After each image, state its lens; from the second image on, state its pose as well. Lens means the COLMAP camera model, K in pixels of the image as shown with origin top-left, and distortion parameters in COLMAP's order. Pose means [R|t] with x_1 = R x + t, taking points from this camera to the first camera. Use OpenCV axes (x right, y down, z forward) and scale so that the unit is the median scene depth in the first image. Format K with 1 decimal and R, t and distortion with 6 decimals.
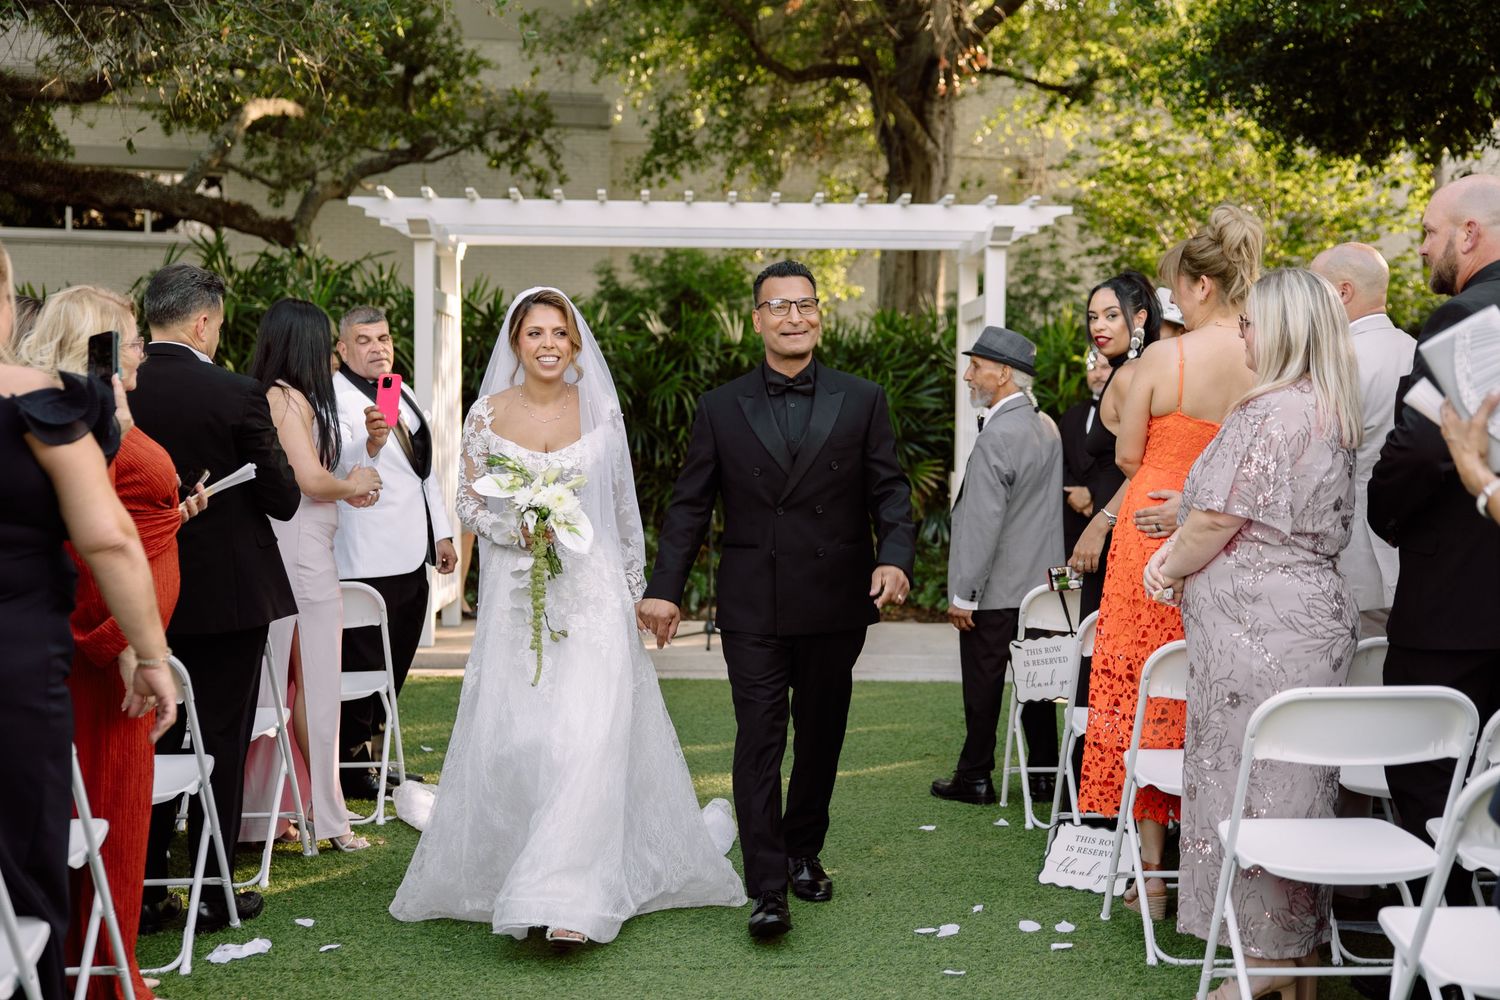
lens RADIAL K [[2004.8, 0, 752.2], [0, 2004.8, 500.3], [0, 0, 1]] dist [-0.023882, 0.000000]
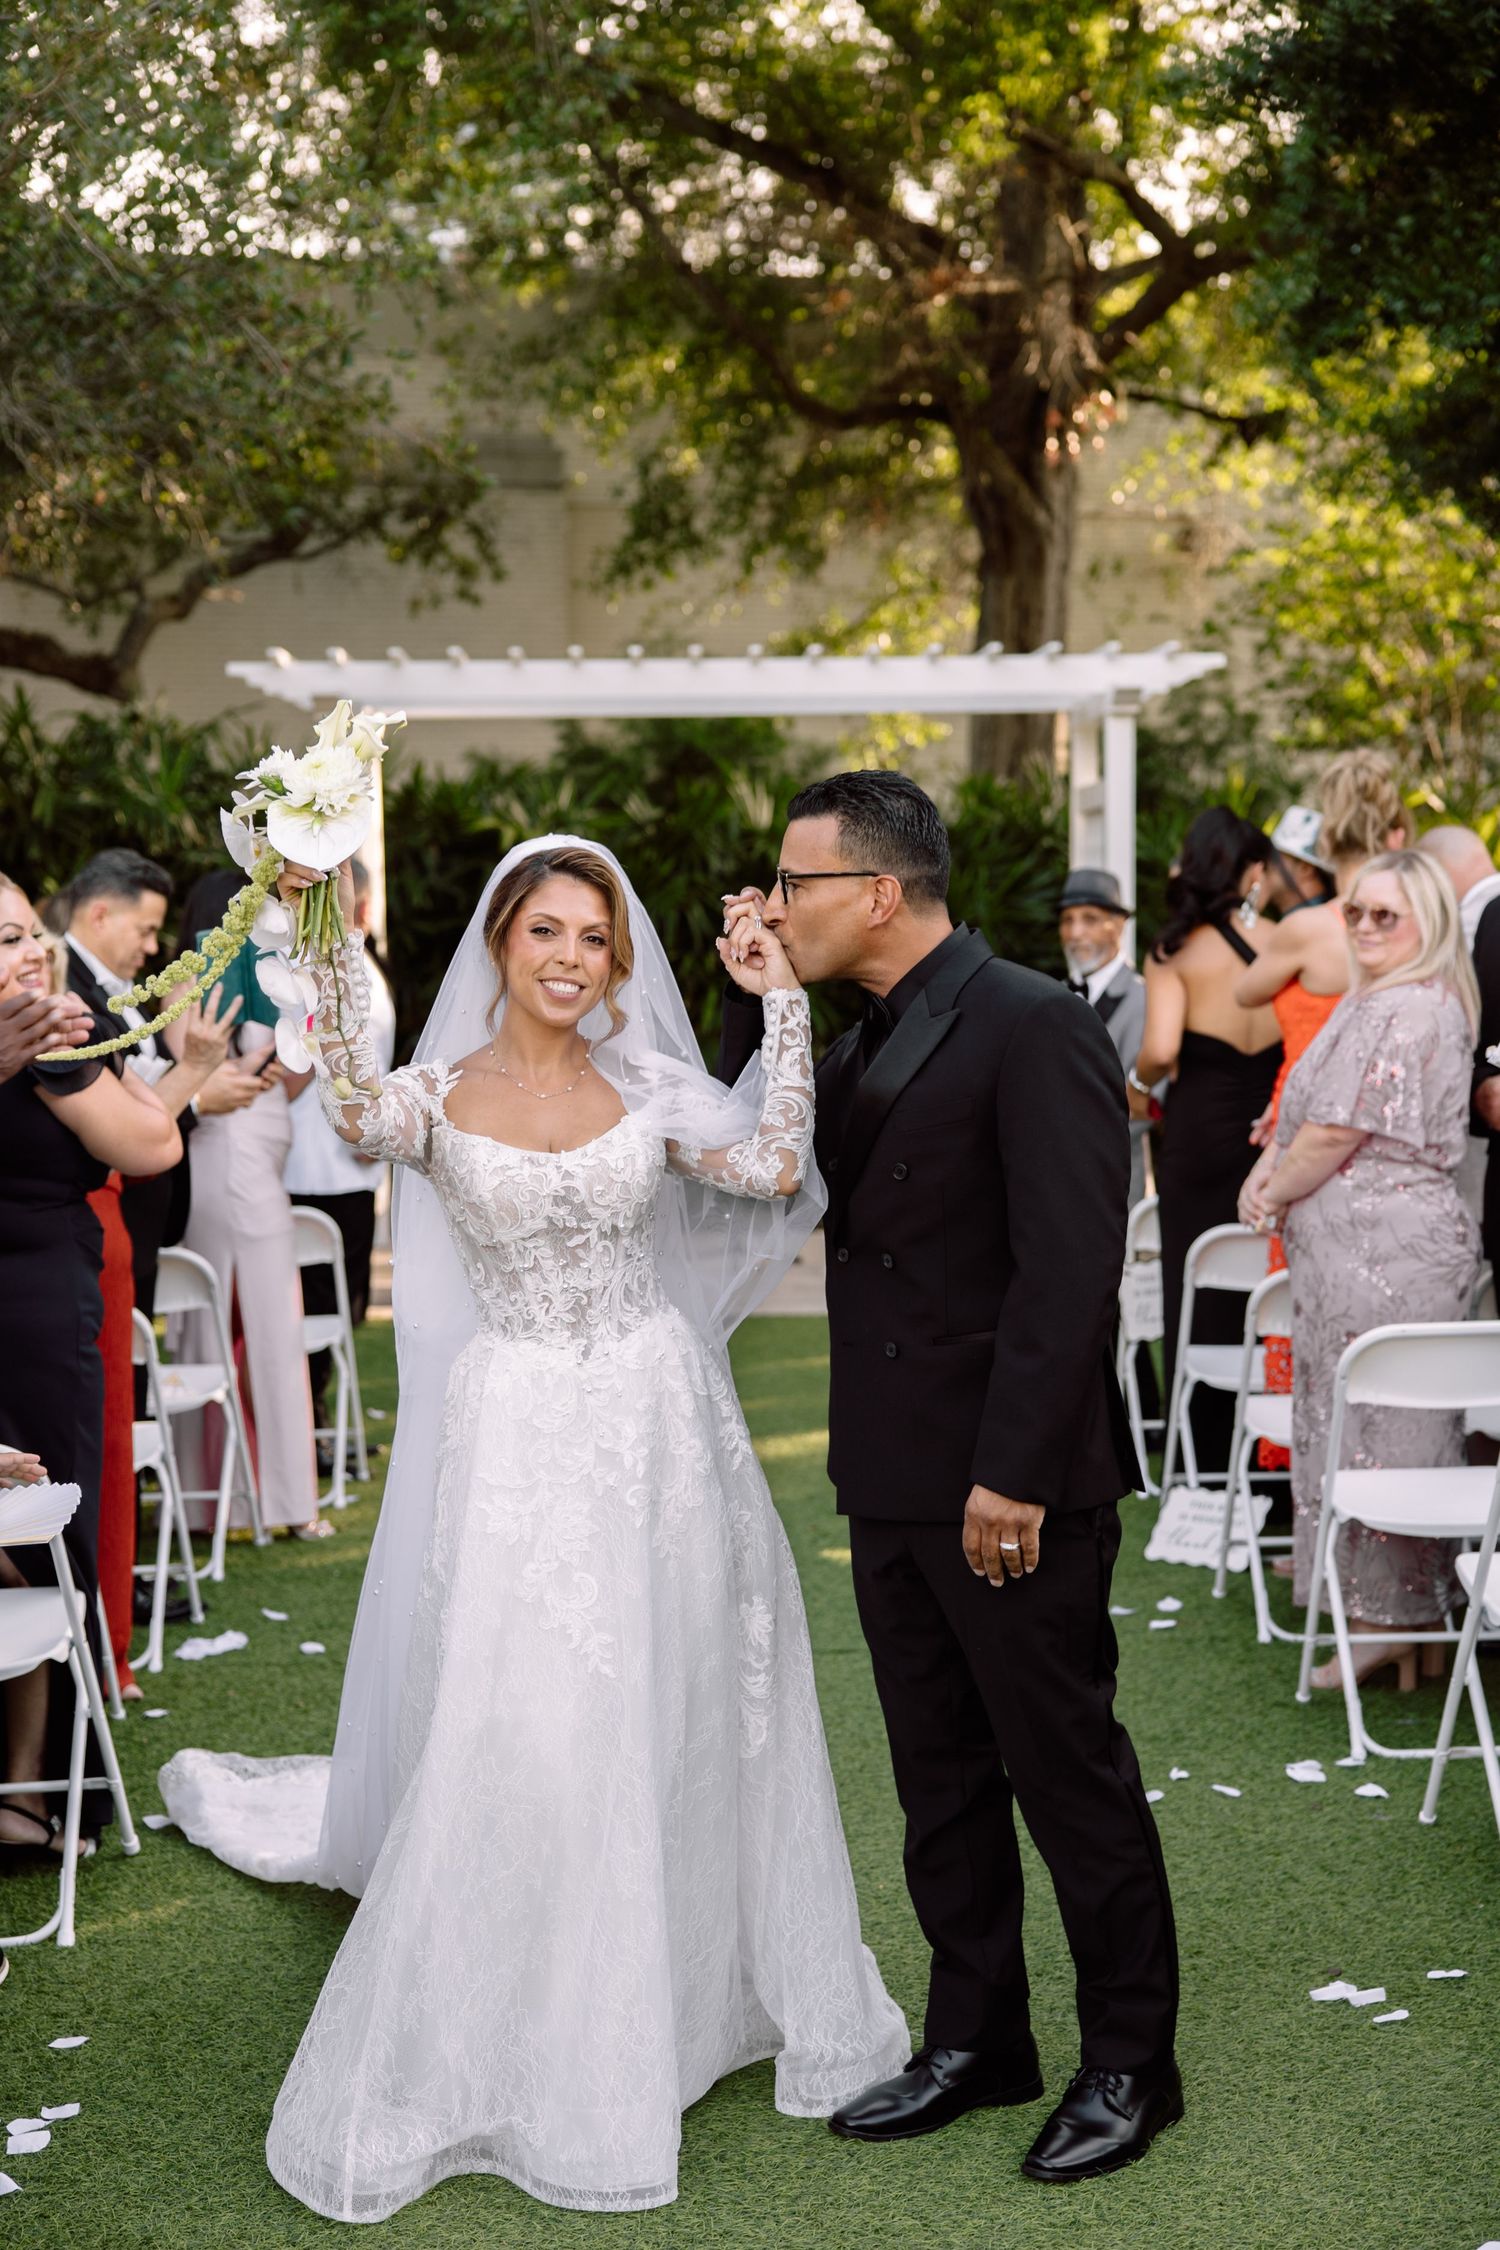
lens RADIAL K [[3038.7, 0, 750.6], [0, 3038.7, 1123.3], [0, 0, 1]] dist [-0.036596, 0.000000]
pose [[0.999759, -0.018077, -0.012463, -0.000626], [0.018422, 0.999434, 0.028160, -0.006705], [0.011947, -0.028383, 0.999526, -0.060536]]
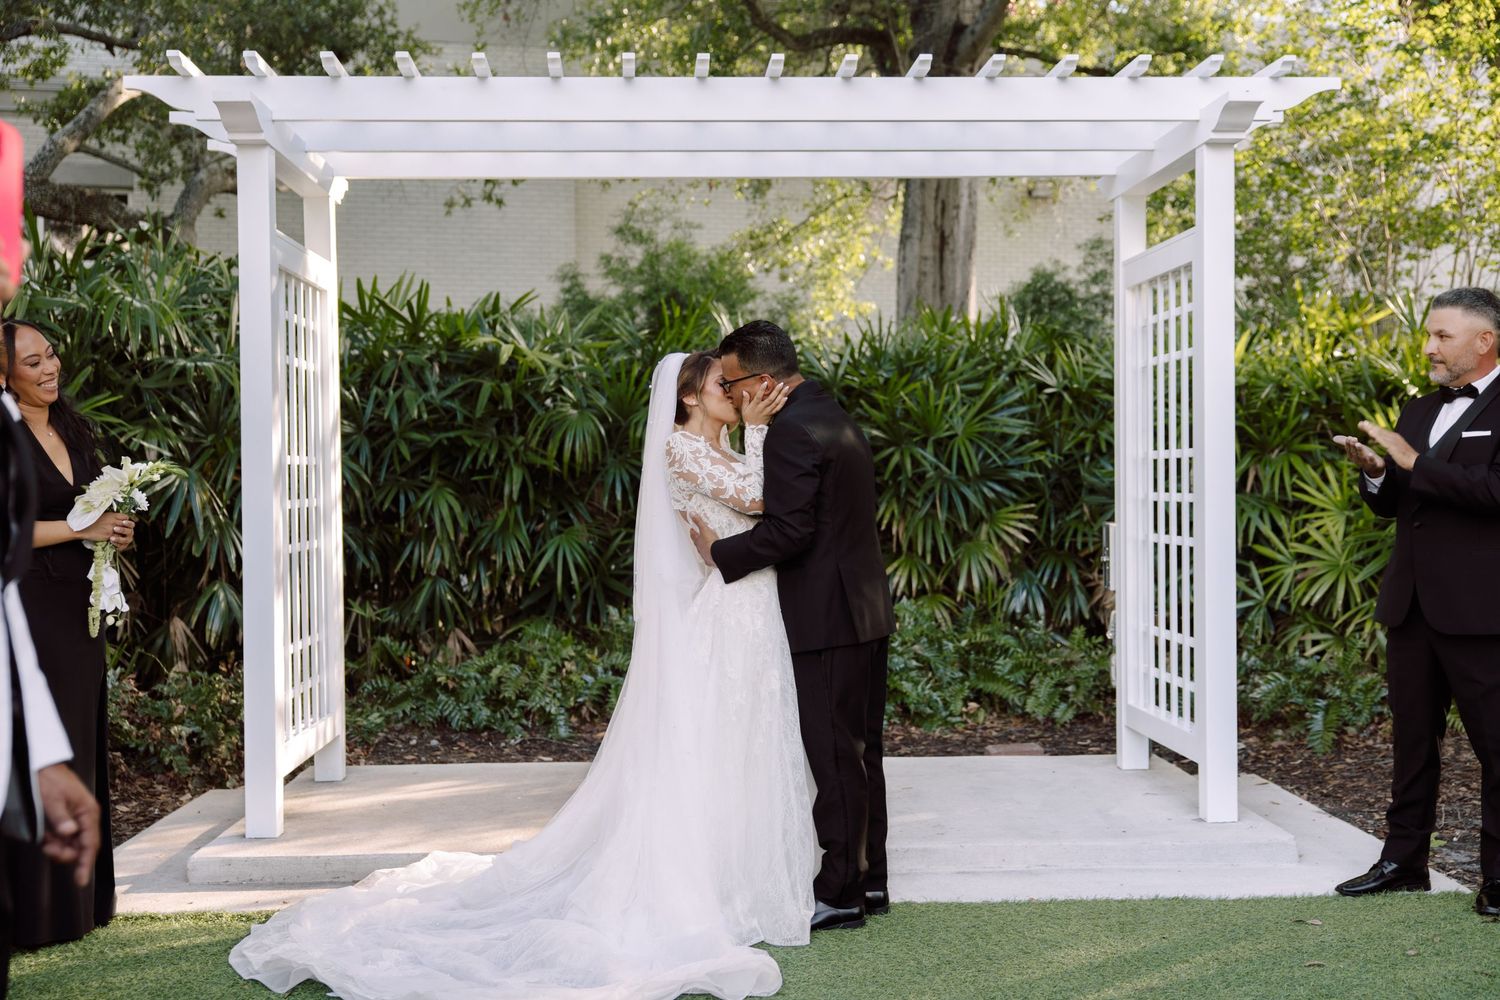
lens RADIAL K [[1805.6, 0, 746.6], [0, 1805.6, 499.1], [0, 0, 1]] dist [0.032006, 0.000000]
pose [[0.999622, -0.018322, 0.020484, -0.019340], [0.018835, 0.999506, -0.025154, -0.005992], [-0.020013, 0.025530, 0.999474, 0.283323]]
